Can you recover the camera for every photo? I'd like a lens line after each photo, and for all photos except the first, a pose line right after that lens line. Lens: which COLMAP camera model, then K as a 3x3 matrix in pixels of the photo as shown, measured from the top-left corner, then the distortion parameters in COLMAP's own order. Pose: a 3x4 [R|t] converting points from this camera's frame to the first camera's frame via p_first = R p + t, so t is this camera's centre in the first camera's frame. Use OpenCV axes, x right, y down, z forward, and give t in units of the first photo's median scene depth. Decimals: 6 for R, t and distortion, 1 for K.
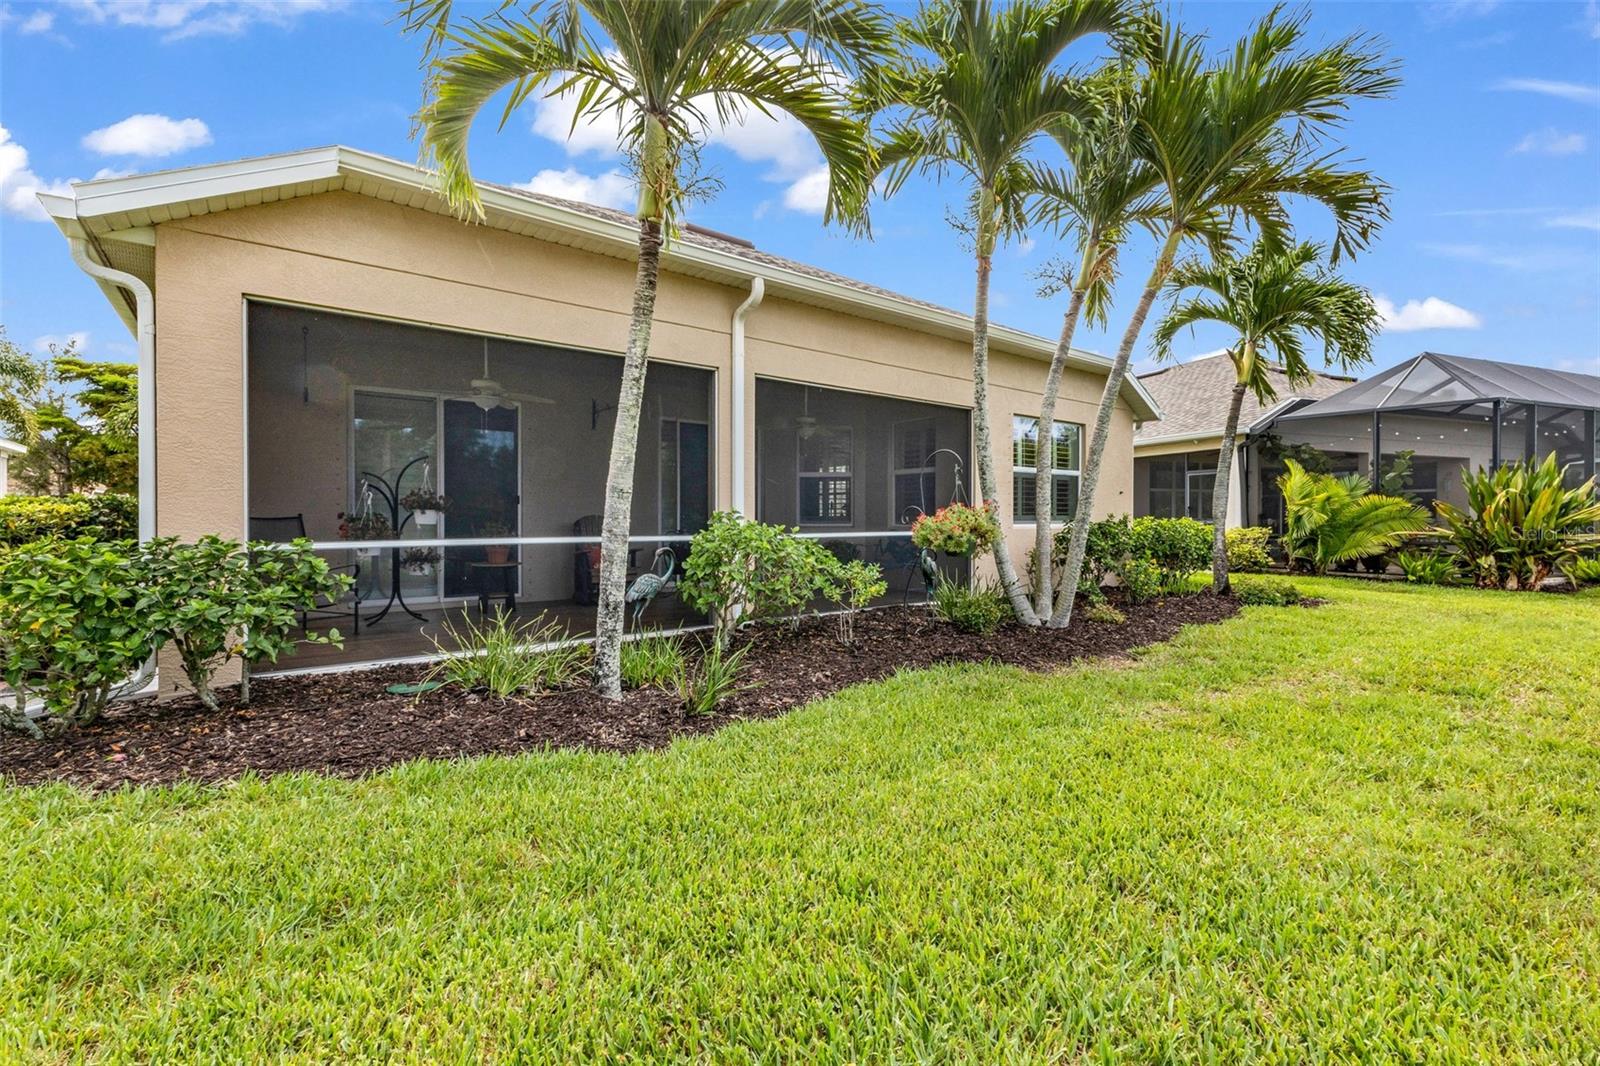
lens RADIAL K [[689.2, 0, 806.1], [0, 689.2, 530.1], [0, 0, 1]] dist [0.000979, -0.000531]
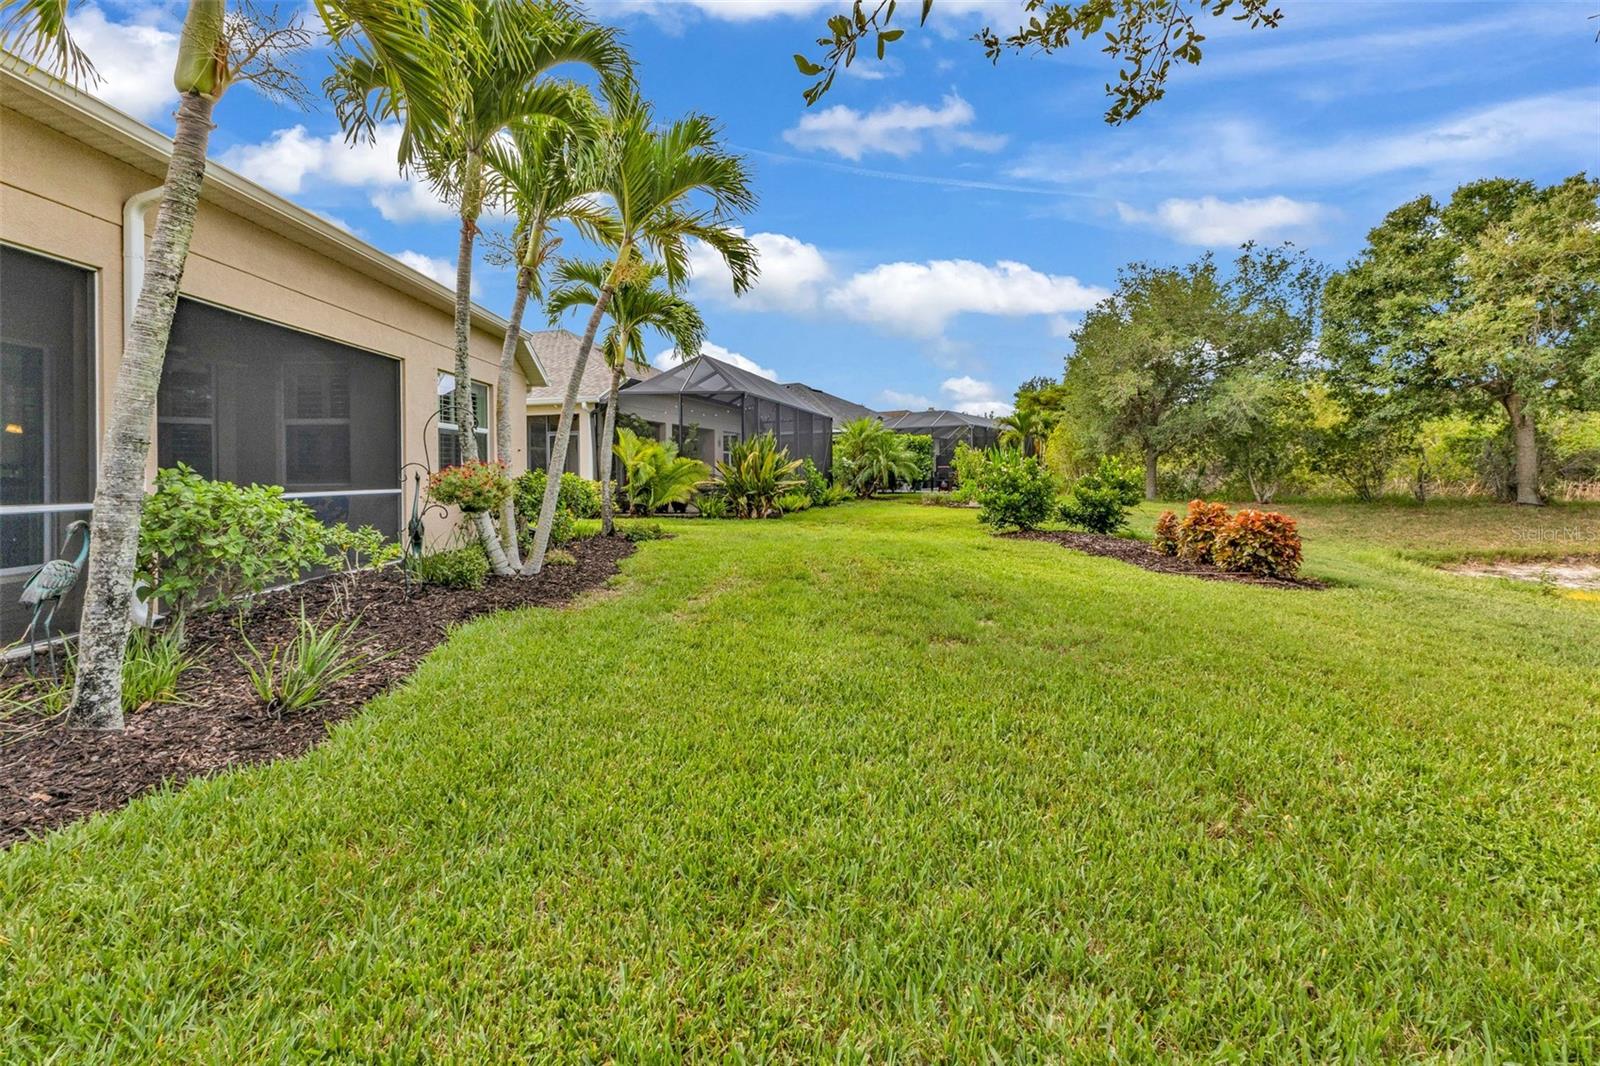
lens RADIAL K [[677.7, 0, 797.6], [0, 677.7, 485.3], [0, 0, 1]] dist [0.000419, -0.000173]
pose [[0.615349, -0.023066, 0.787918, -0.104896], [0.024231, 0.999653, 0.010340, -0.000083], [-0.787883, 0.012729, 0.615694, 0.000574]]
